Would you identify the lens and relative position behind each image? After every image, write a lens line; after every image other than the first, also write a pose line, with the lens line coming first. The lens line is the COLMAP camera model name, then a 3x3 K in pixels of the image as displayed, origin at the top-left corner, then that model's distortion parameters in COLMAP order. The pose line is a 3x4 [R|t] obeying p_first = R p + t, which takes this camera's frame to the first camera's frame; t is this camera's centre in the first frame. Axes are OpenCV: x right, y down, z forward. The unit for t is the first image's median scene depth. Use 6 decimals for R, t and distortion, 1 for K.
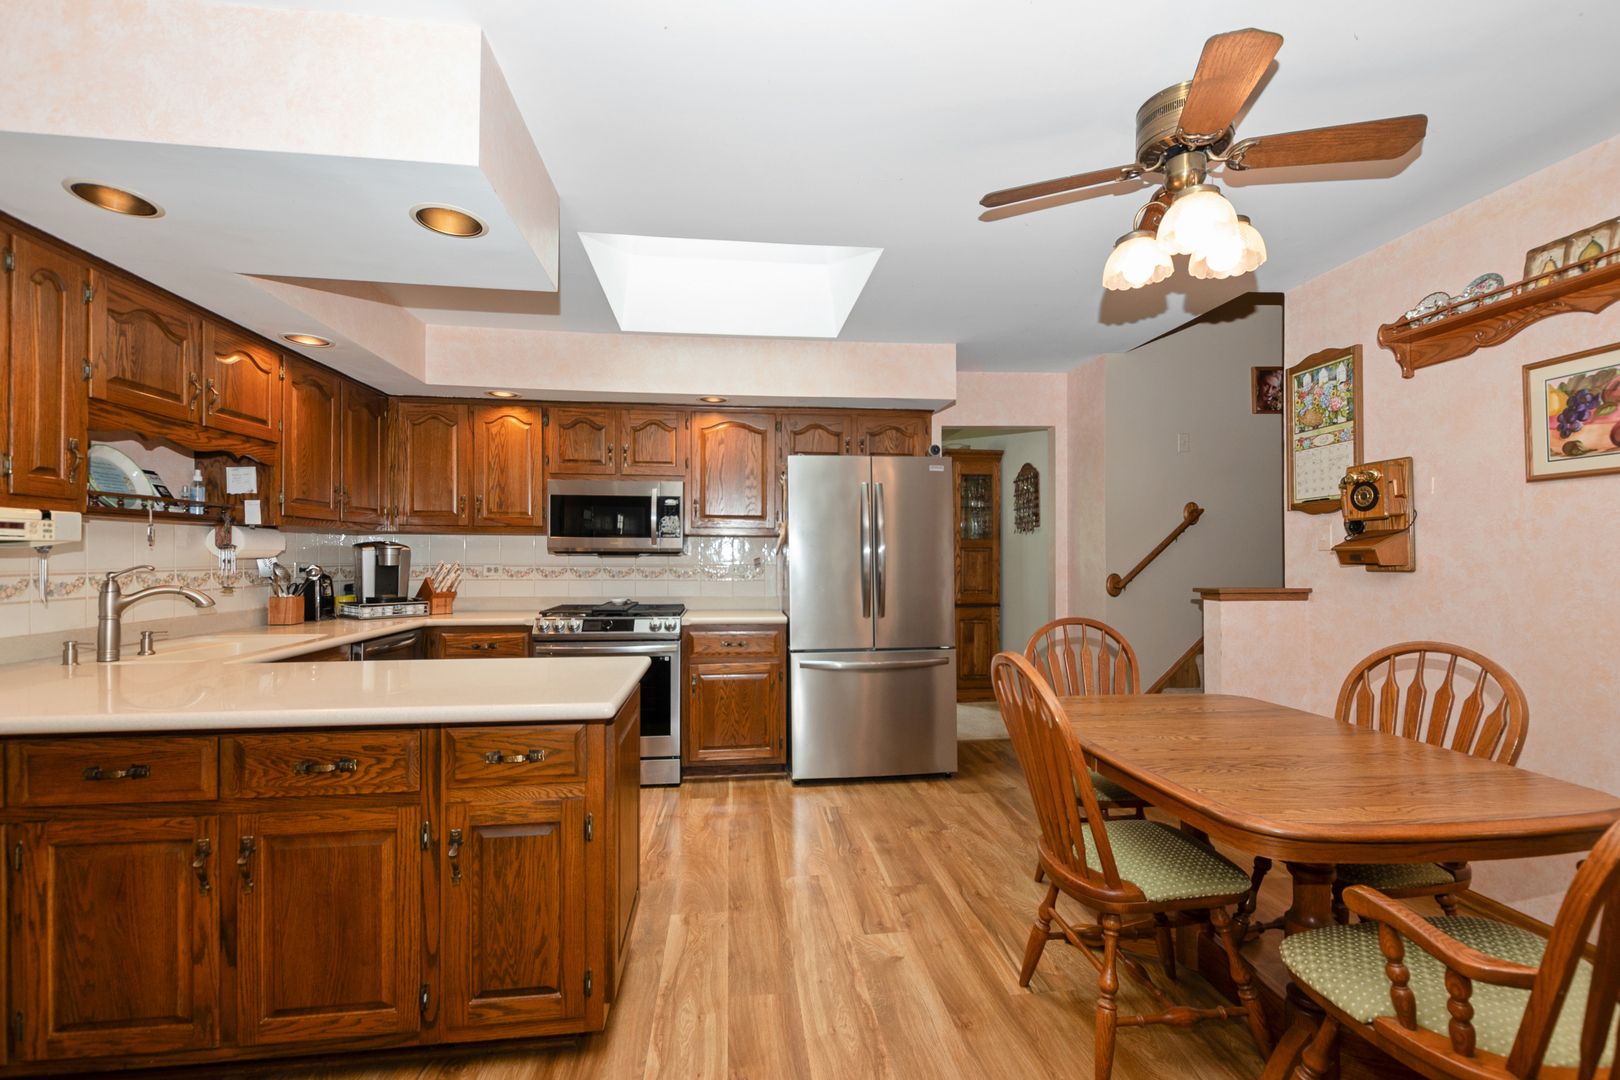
lens RADIAL K [[738.6, 0, 827.7], [0, 738.6, 548.1], [0, 0, 1]] dist [0.008995, -0.004795]
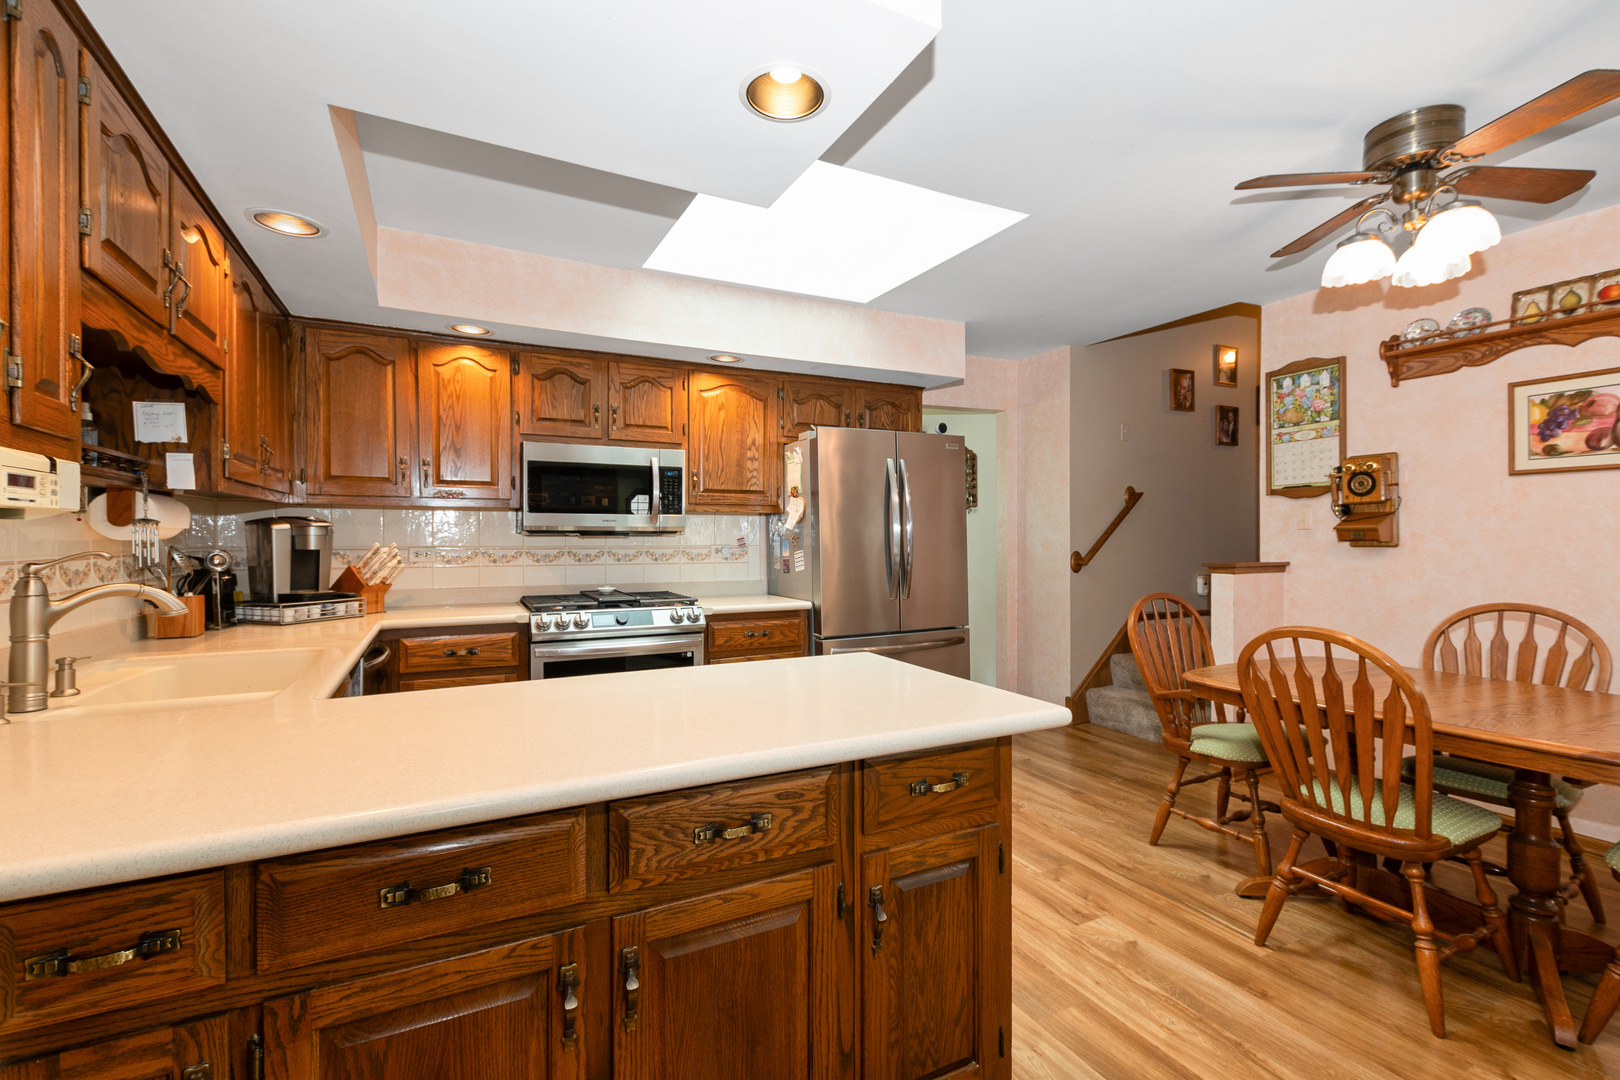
lens RADIAL K [[738.6, 0, 835.7], [0, 738.6, 538.7], [0, 0, 1]] dist [0.008995, -0.004795]
pose [[0.936353, -0.003811, 0.351040, -0.500071], [-0.000978, 0.999909, 0.013464, 0.003250], [-0.351060, -0.012951, 0.936264, 0.180717]]
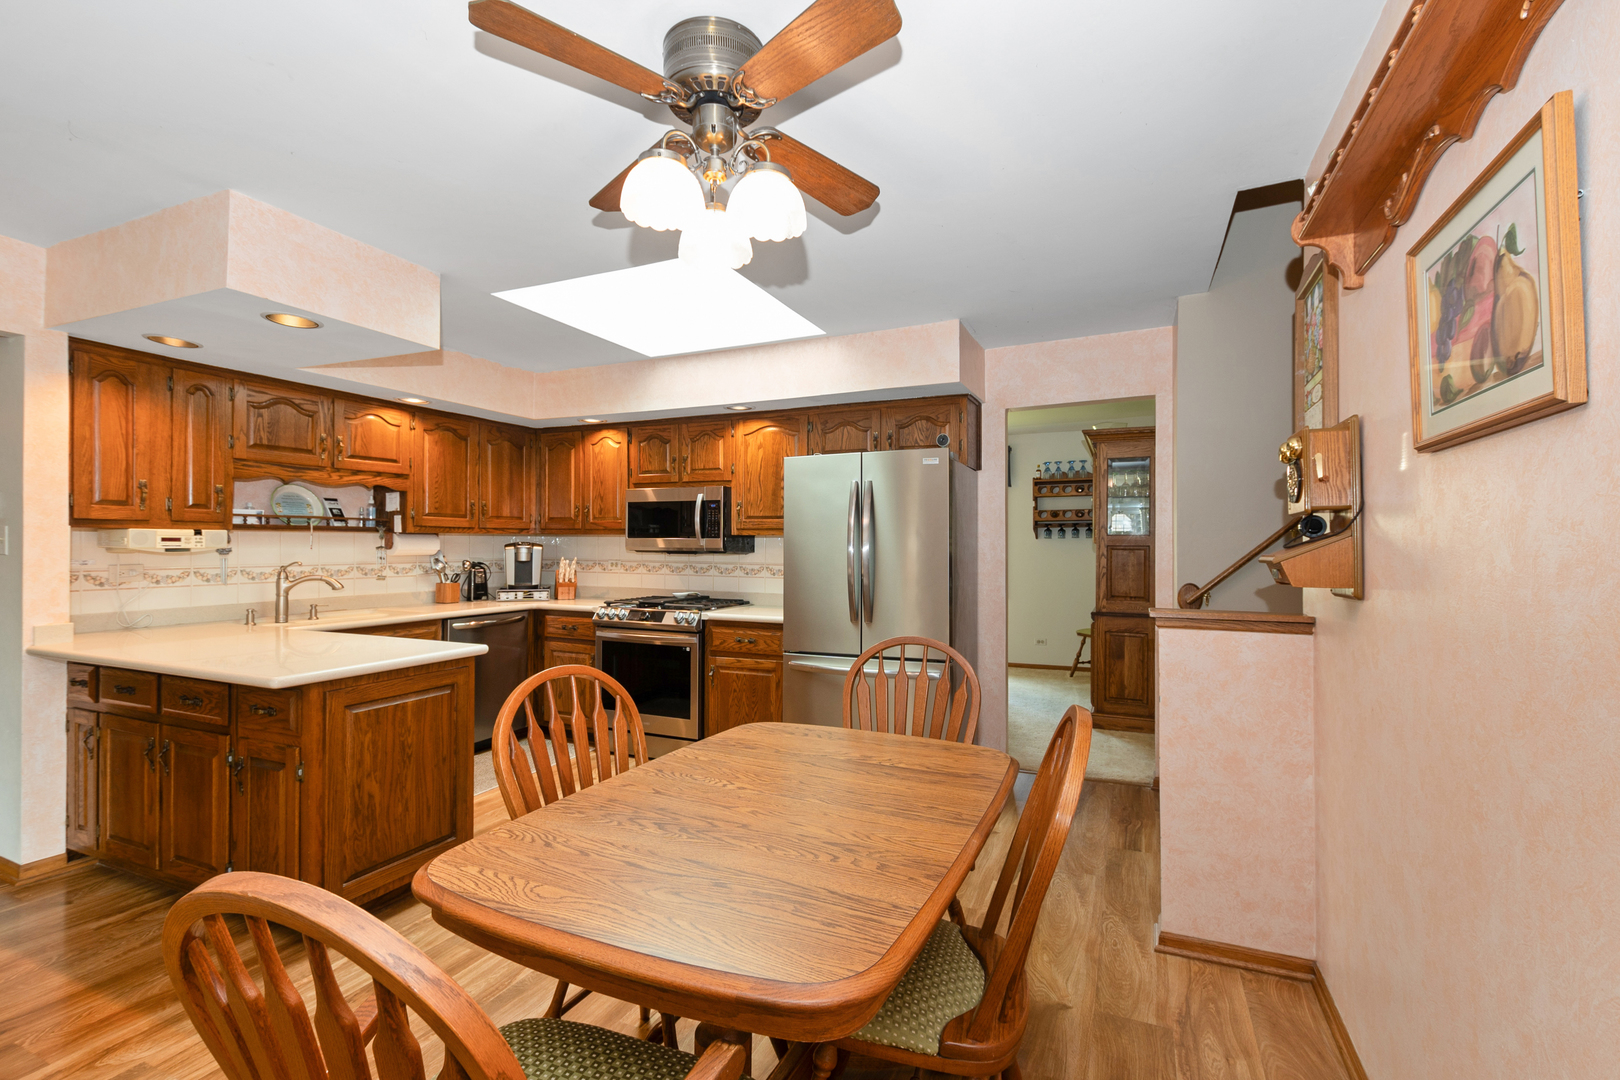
lens RADIAL K [[738.6, 0, 814.4], [0, 738.6, 532.7], [0, 0, 1]] dist [0.008995, -0.004795]
pose [[0.851110, -0.006380, -0.524949, 0.718486], [0.002969, 0.999969, -0.007340, -0.020346], [0.524979, 0.004688, 0.851102, 0.226891]]
